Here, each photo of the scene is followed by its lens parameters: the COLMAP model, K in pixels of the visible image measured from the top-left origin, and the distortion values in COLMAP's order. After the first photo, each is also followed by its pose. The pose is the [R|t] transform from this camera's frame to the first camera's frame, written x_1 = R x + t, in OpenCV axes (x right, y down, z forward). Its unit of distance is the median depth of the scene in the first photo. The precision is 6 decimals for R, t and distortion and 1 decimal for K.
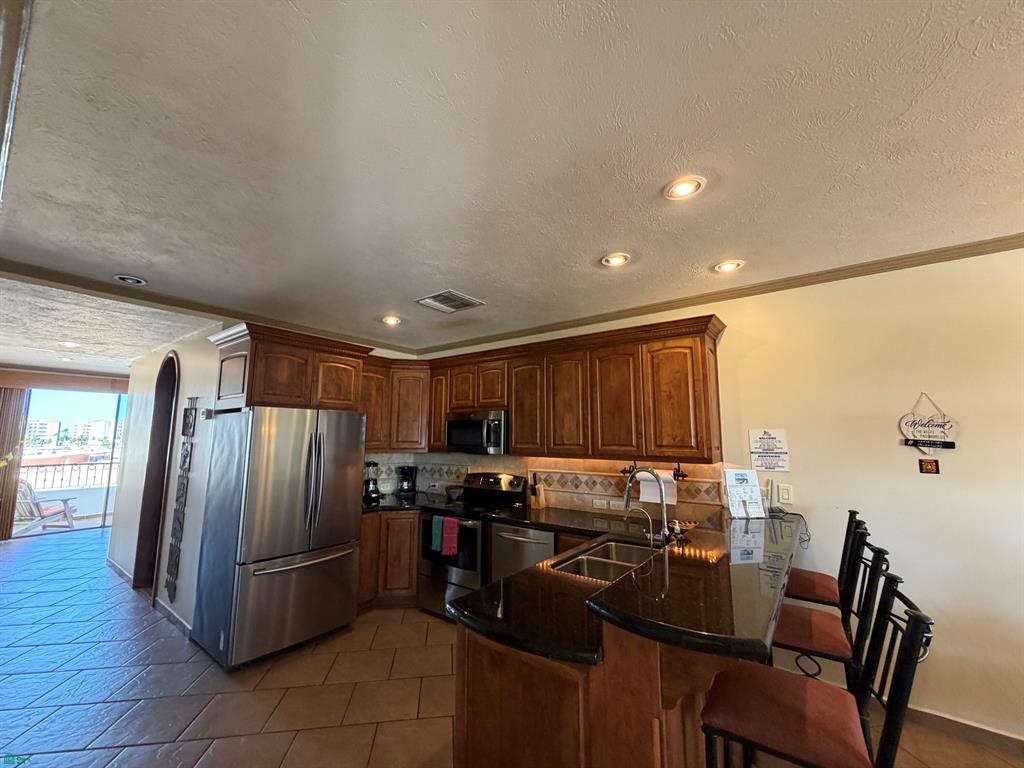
lens RADIAL K [[408.9, 0, 507.7], [0, 408.9, 384.4], [0, 0, 1]] dist [-0.001083, 0.000289]
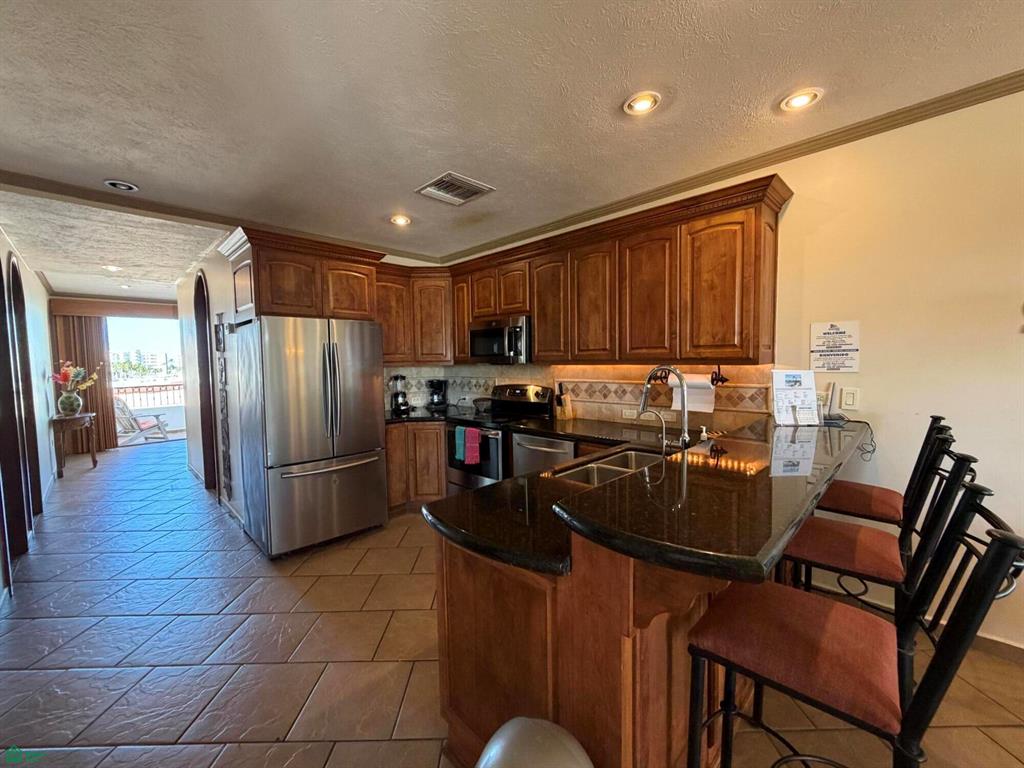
lens RADIAL K [[408.9, 0, 507.7], [0, 408.9, 384.4], [0, 0, 1]] dist [-0.001083, 0.000289]
pose [[0.990645, -0.011303, -0.135997, 0.080725], [0.036692, 0.981927, 0.185668, 0.046630], [0.131441, -0.188921, 0.973156, 0.081392]]
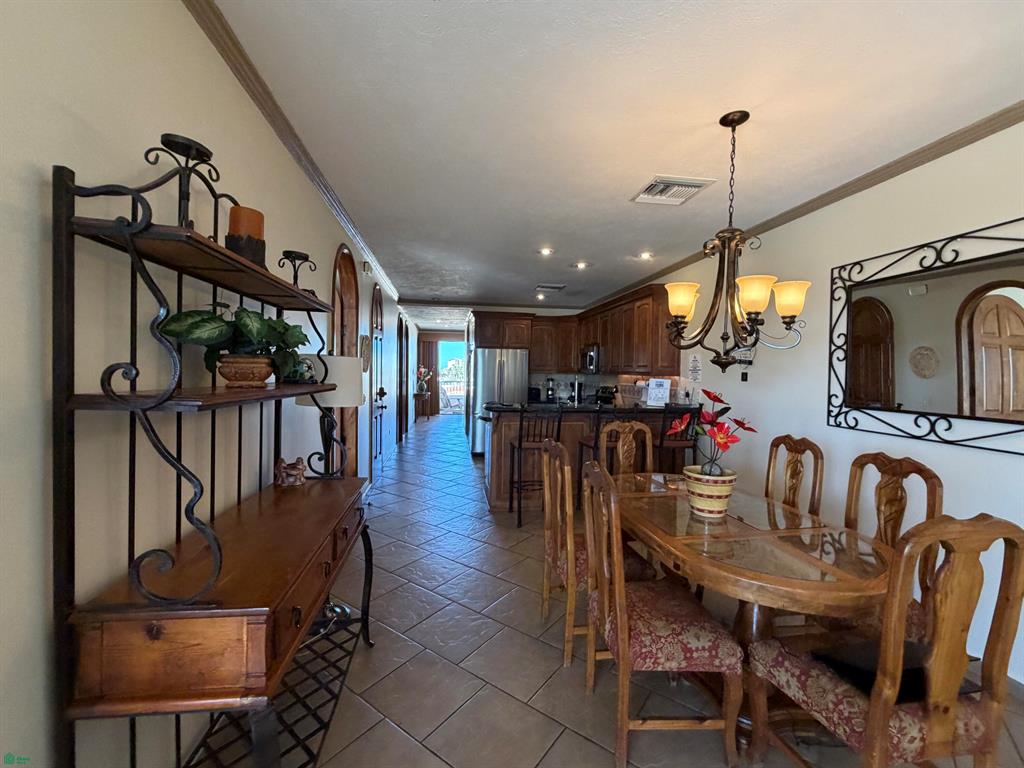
lens RADIAL K [[438.2, 0, 509.7], [0, 438.2, 384.7], [0, 0, 1]] dist [-0.000486, 0.000127]
pose [[0.711108, 0.031653, -0.702370, 1.056258], [0.075564, 0.989759, 0.121108, -0.022884], [0.699010, -0.139195, 0.701434, -0.515337]]
